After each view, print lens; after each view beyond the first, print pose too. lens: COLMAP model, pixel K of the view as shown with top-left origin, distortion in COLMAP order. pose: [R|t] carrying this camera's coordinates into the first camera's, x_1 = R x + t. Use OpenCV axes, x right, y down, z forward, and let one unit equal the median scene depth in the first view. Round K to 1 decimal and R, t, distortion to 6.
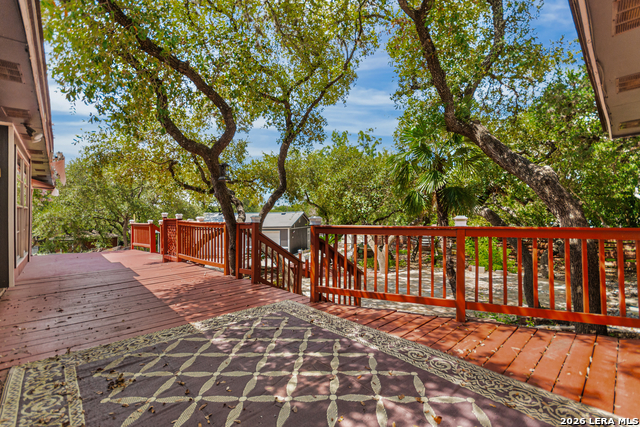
lens RADIAL K [[279.8, 0, 321.9], [0, 279.8, 212.7], [0, 0, 1]] dist [0.009843, 0.000569]
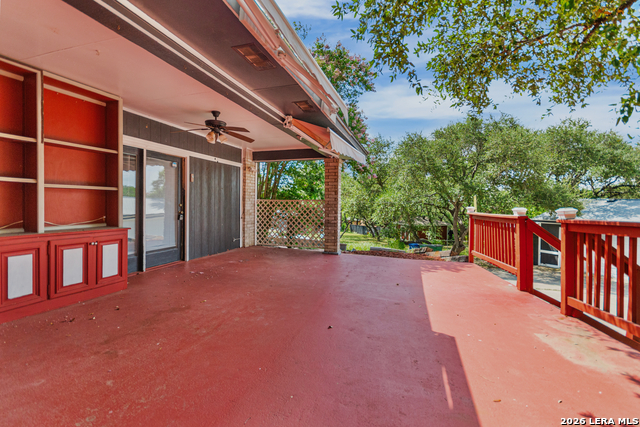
lens RADIAL K [[279.8, 0, 321.6], [0, 279.8, 207.0], [0, 0, 1]] dist [0.009843, 0.000569]
pose [[0.497364, 0.021324, -0.867280, -0.223476], [-0.003768, 0.999742, 0.022420, 0.009636], [0.867534, -0.007883, 0.497316, 0.306885]]
